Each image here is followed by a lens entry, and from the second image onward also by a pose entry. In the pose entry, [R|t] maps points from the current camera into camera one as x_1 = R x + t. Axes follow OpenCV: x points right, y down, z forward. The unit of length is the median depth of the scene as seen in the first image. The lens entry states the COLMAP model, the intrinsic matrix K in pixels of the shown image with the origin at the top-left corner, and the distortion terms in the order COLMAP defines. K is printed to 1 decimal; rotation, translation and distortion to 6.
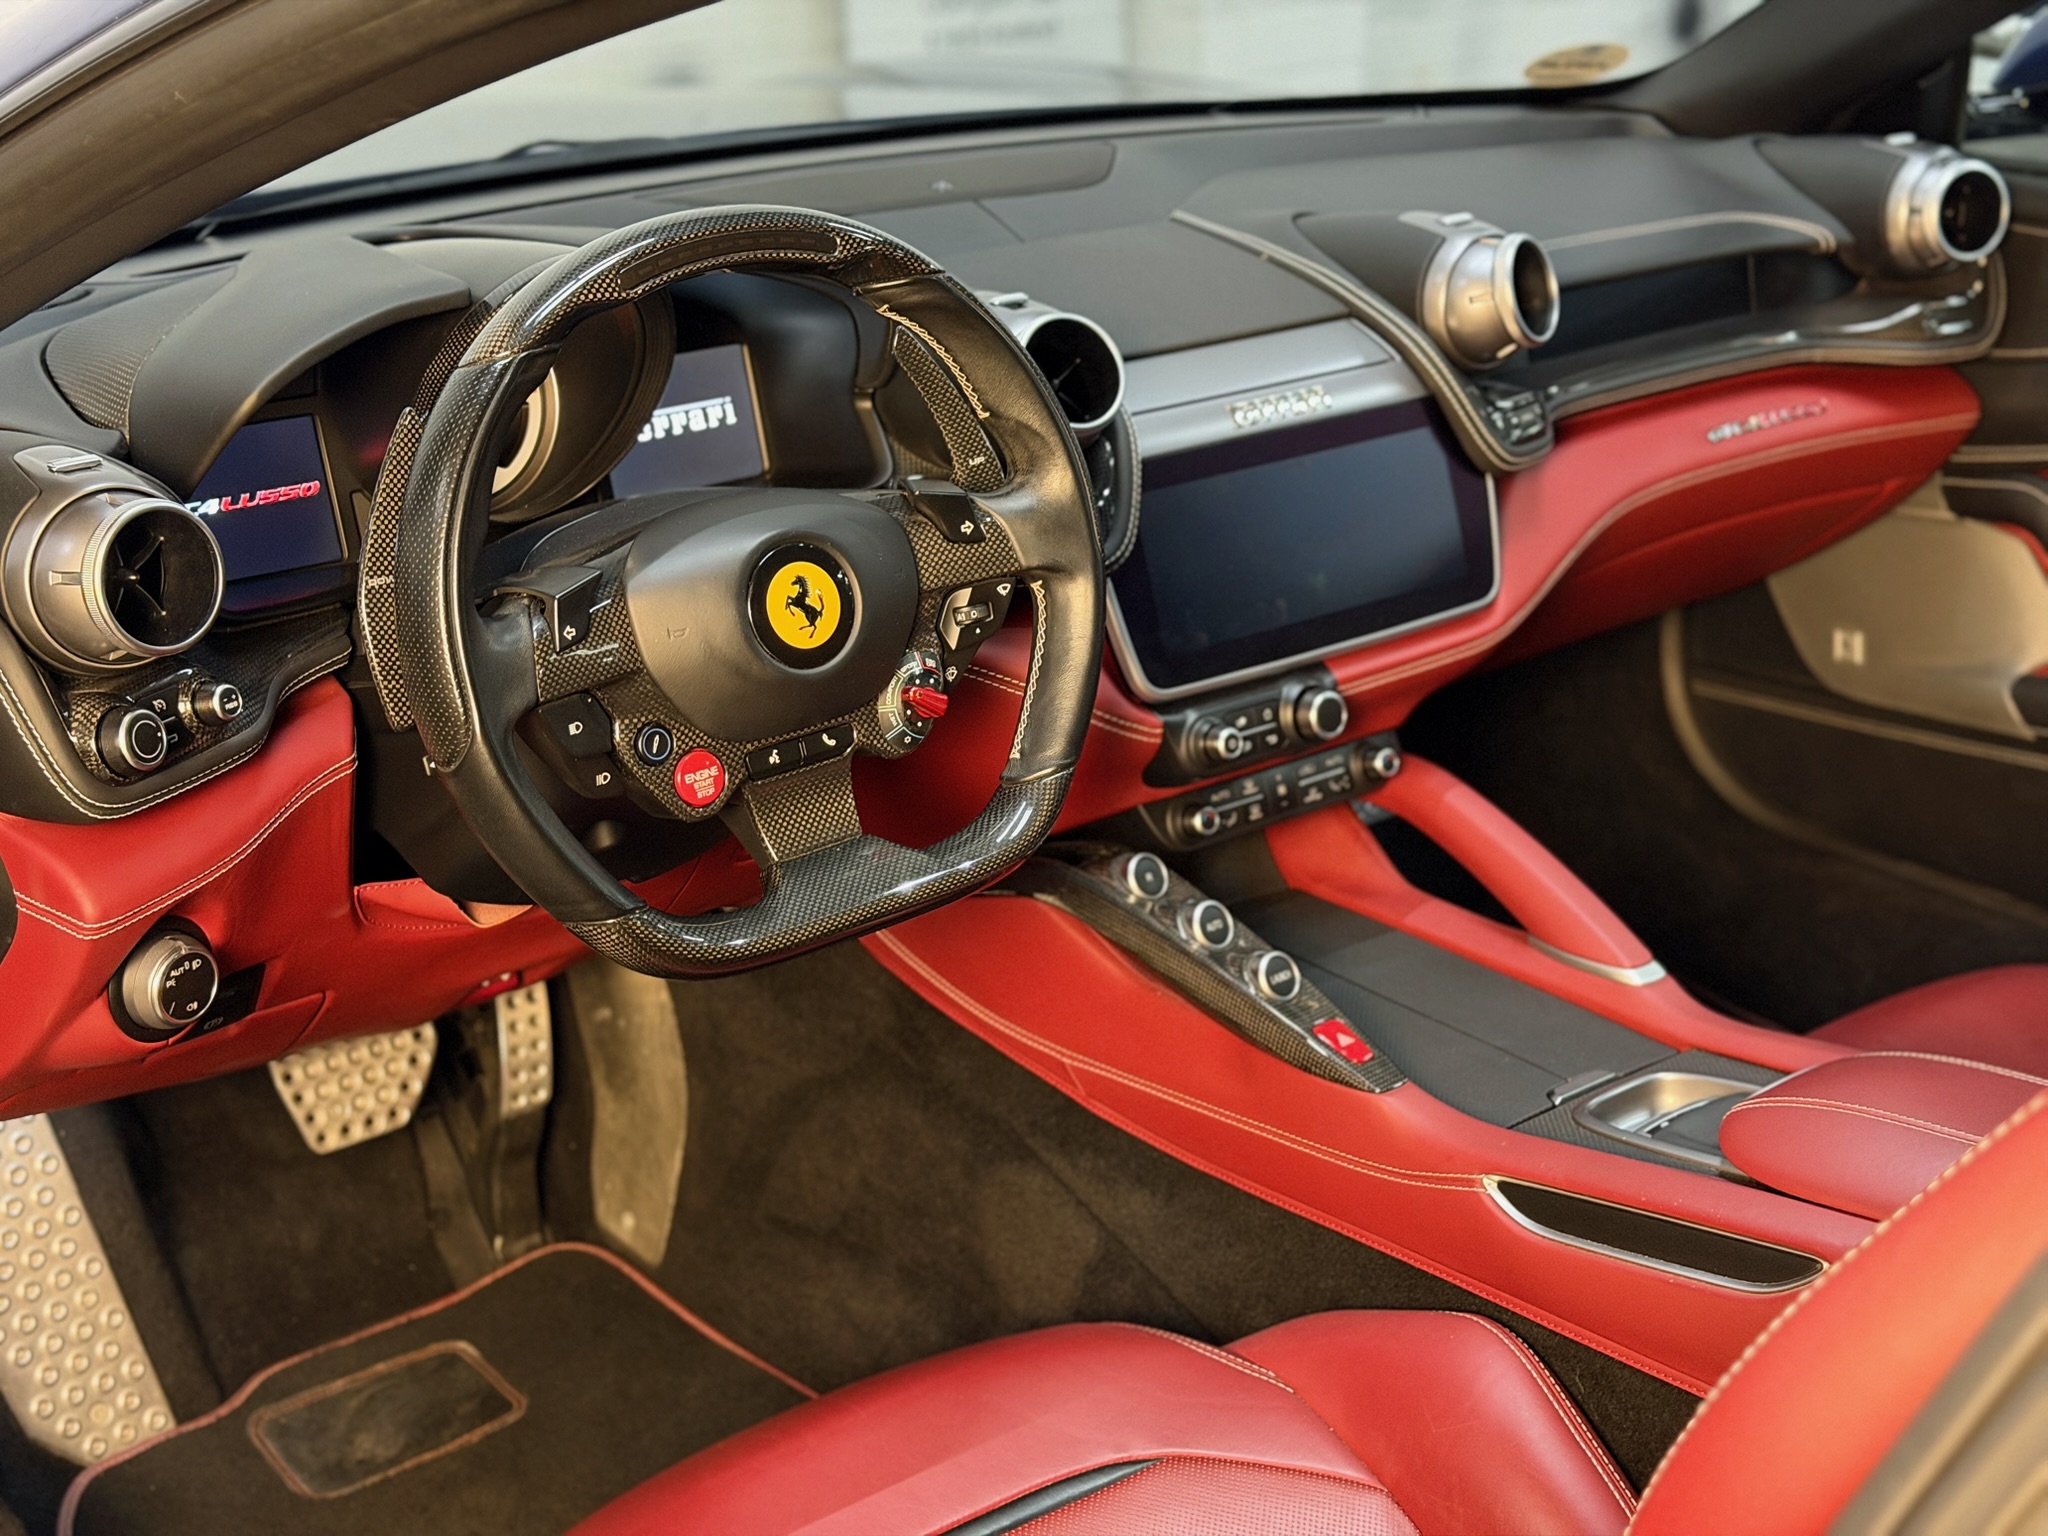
lens RADIAL K [[2883.3, 0, 1015.8], [0, 2883.3, 788.0], [0, 0, 1]] dist [0.128882, 0.000000]
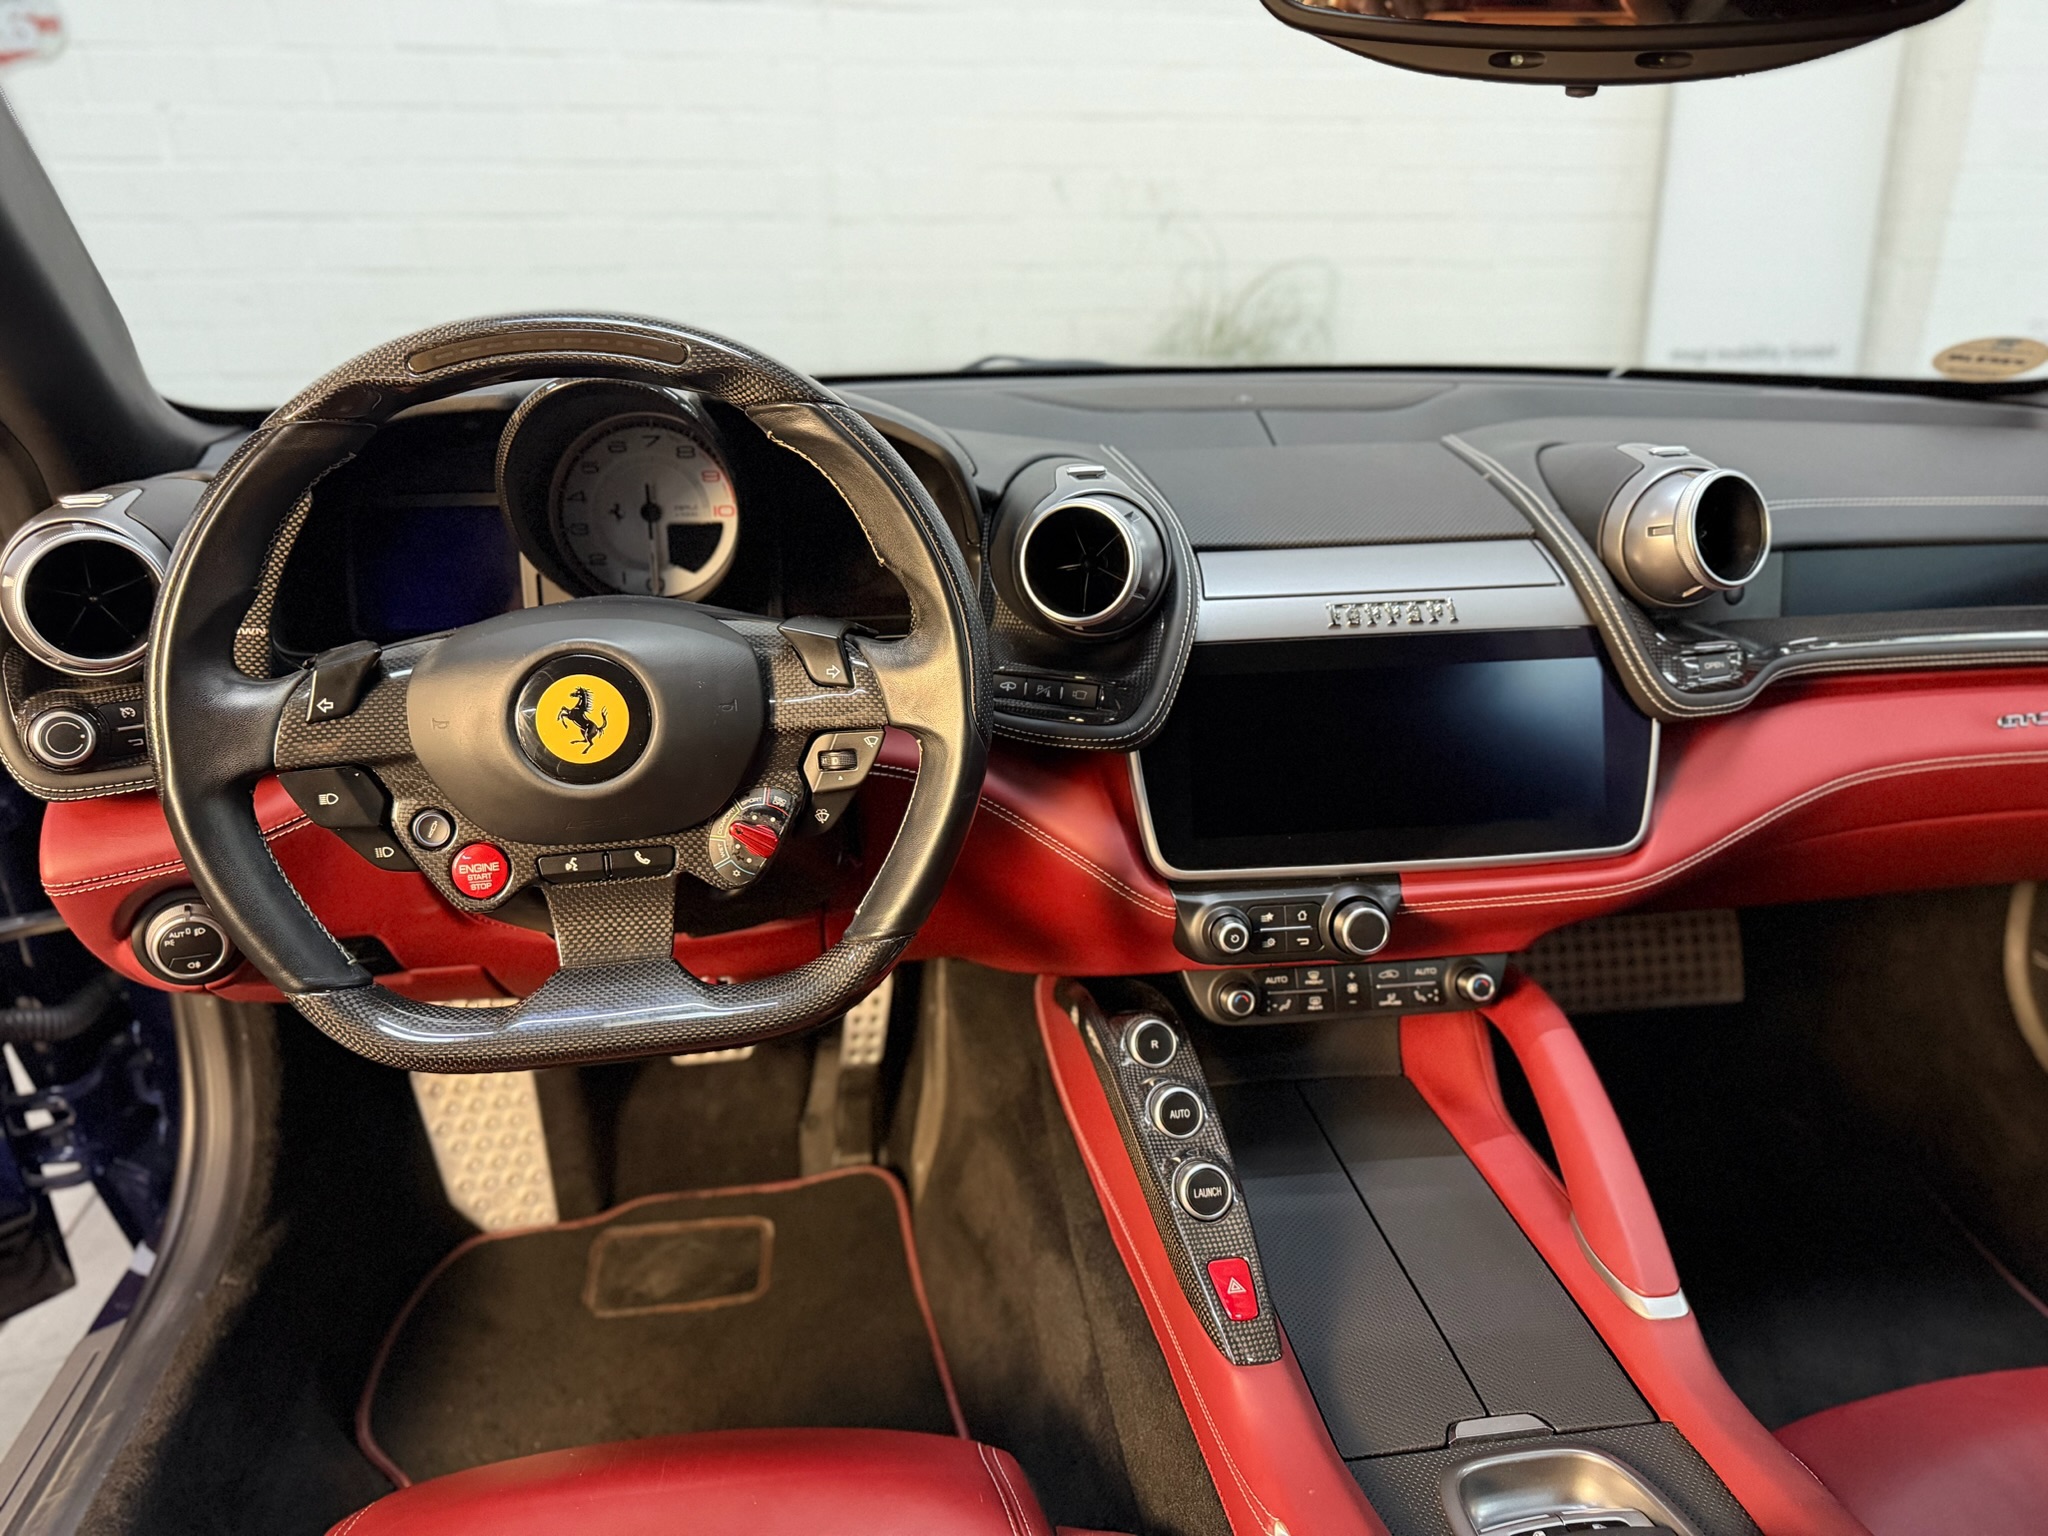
lens RADIAL K [[1454.4, 0, 1024.3], [0, 1454.4, 769.6], [0, 0, 1]] dist [0.042827, -0.052892]
pose [[0.859470, 0.181382, -0.477925, 0.262667], [-0.188872, 0.981453, 0.032825, -0.081684], [0.475015, 0.062055, 0.877787, 0.576055]]
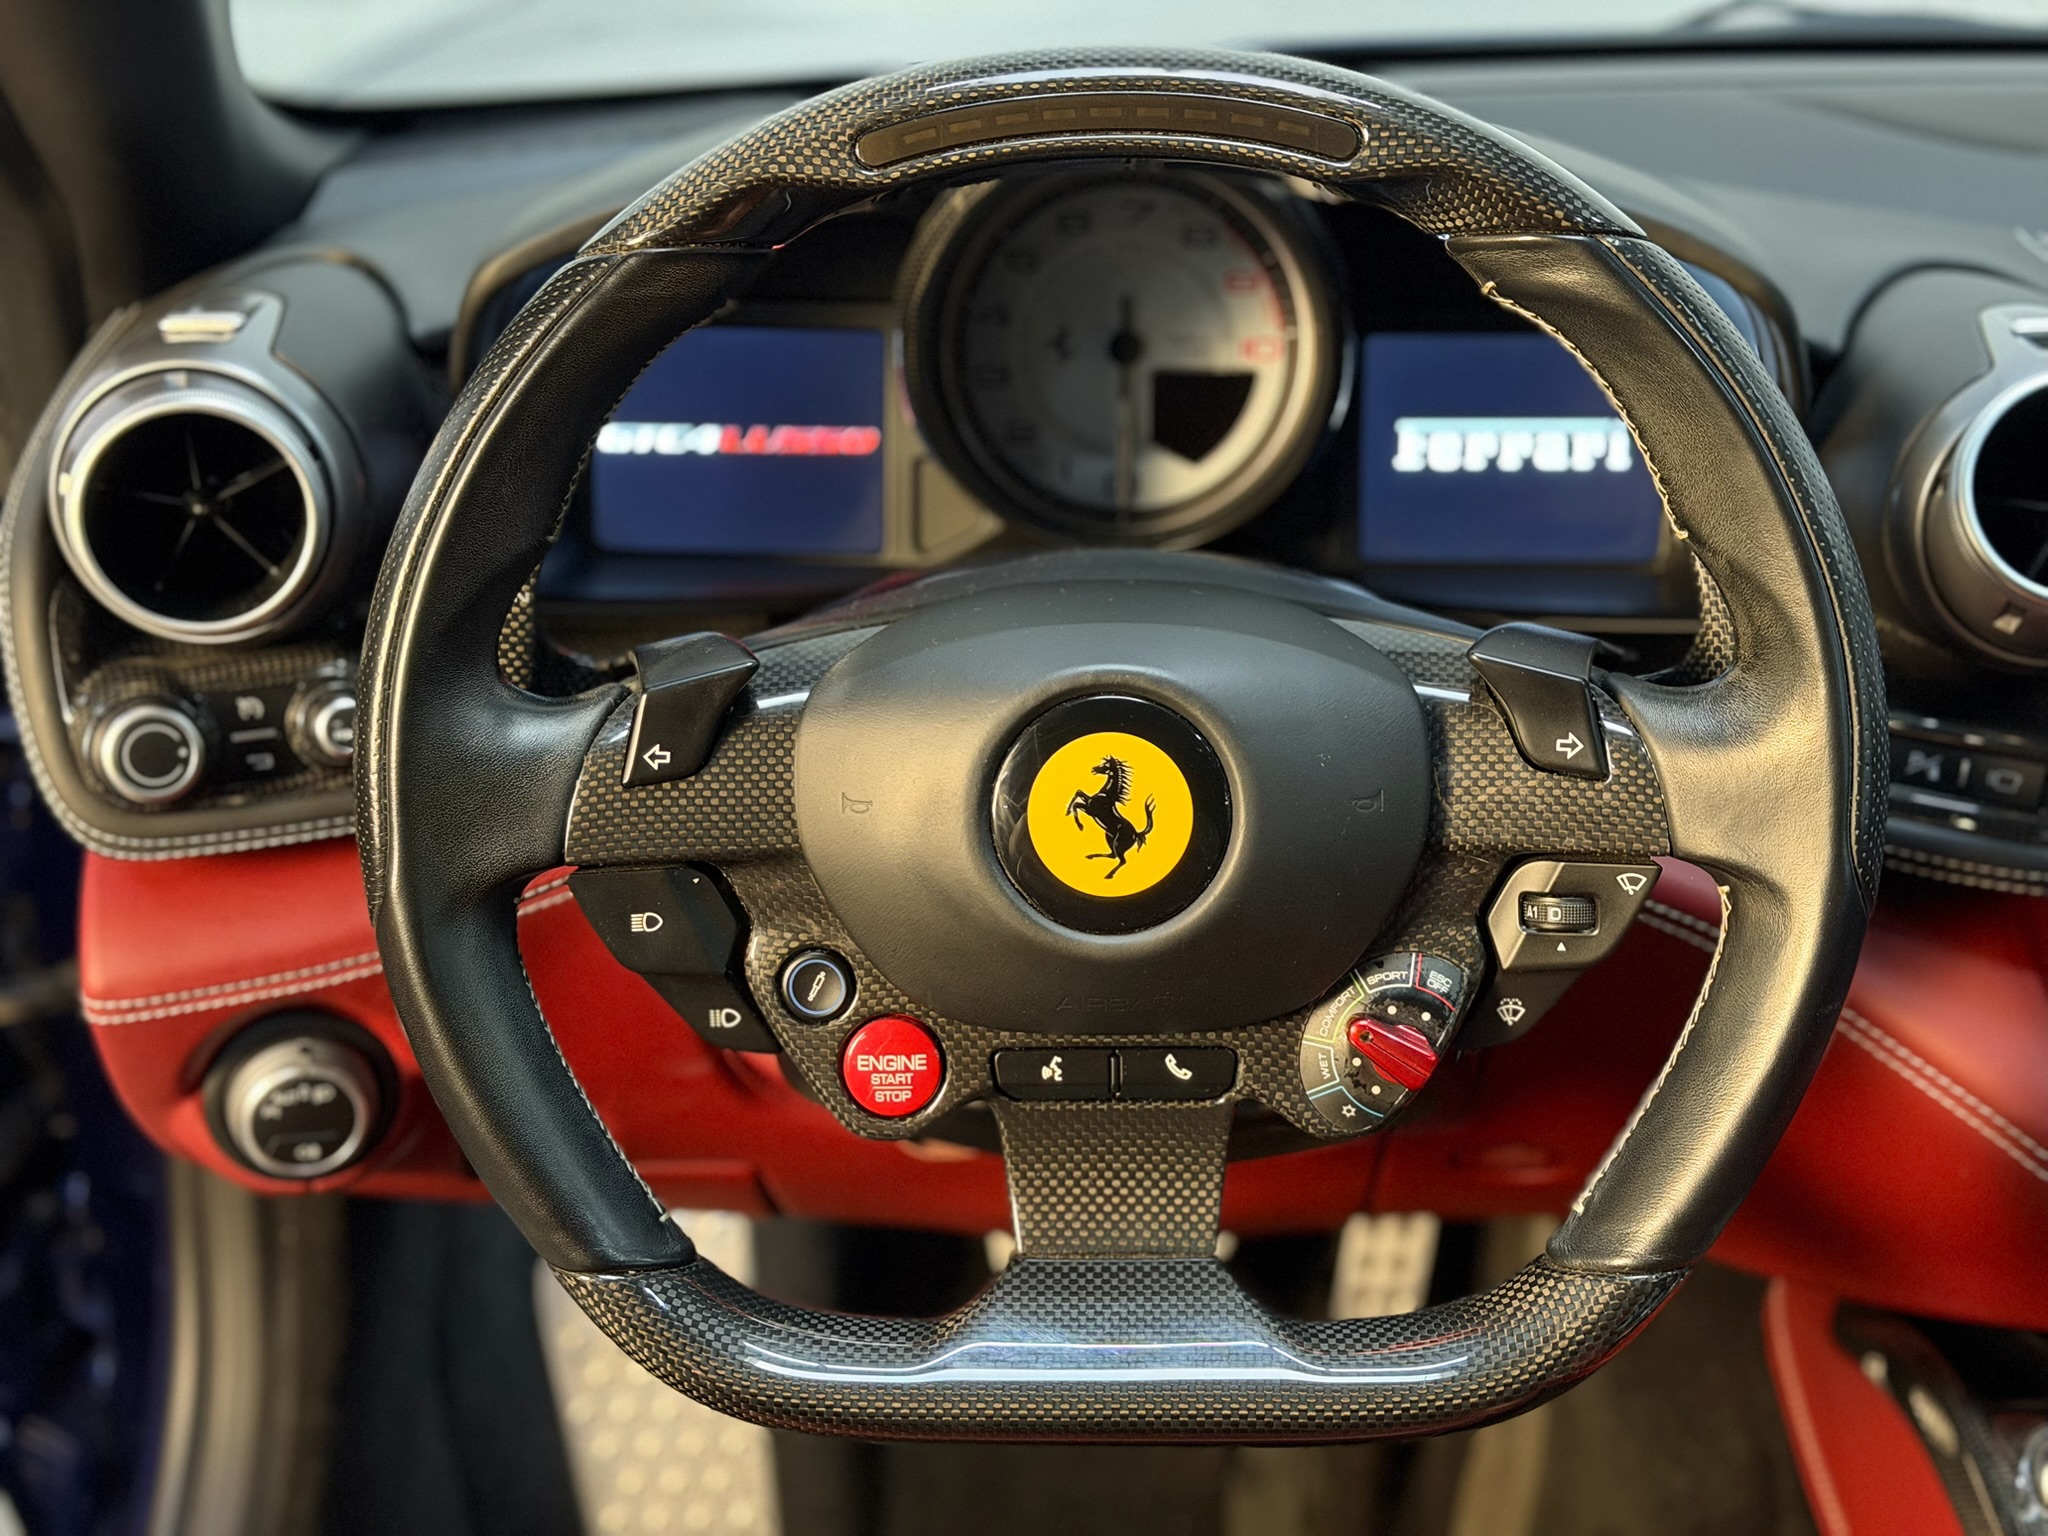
lens RADIAL K [[2883.3, 0, 1016.0], [0, 2883.3, 764.0], [0, 0, 1]] dist [0.128882, 0.000000]
pose [[0.754818, 0.253269, -0.605066, 0.204581], [-0.244505, 0.964607, 0.098747, -0.107590], [0.608660, 0.073406, 0.790028, 0.517894]]
